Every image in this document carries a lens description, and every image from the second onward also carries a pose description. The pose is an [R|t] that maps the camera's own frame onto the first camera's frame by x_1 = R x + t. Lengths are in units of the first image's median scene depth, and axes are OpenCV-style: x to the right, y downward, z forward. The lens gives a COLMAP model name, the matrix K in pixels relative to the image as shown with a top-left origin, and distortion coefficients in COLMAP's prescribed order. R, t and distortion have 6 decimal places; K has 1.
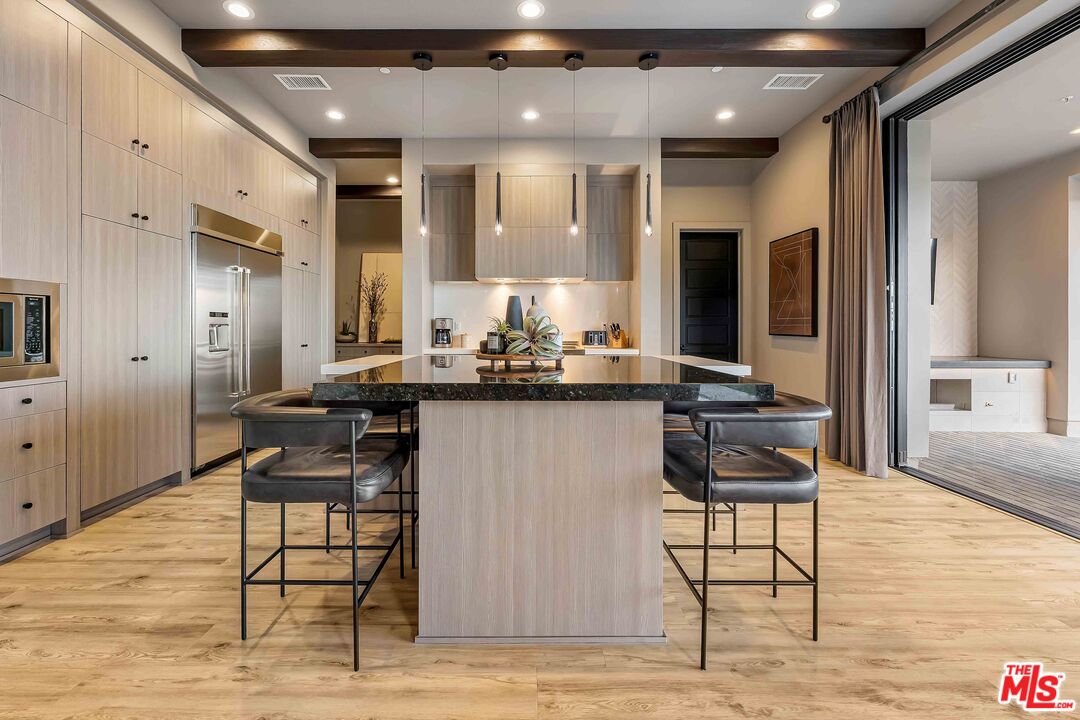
lens RADIAL K [[447.1, 0, 541.1], [0, 447.1, 329.7], [0, 0, 1]] dist [-0.006147, -0.001485]
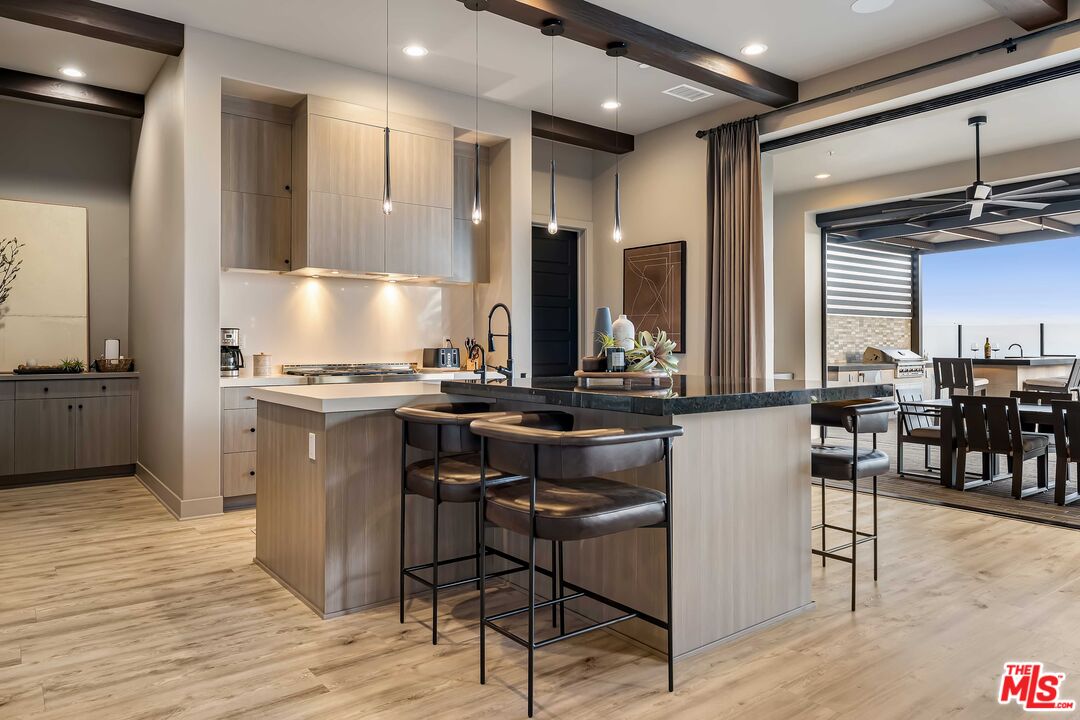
lens RADIAL K [[723.7, 0, 515.9], [0, 723.7, 333.2], [0, 0, 1]] dist [-0.007903, 0.002243]
pose [[0.797209, 0.011751, 0.603590, -0.598453], [0.002867, 0.999726, -0.023250, 0.006767], [-0.603697, 0.020266, 0.796956, -0.025840]]
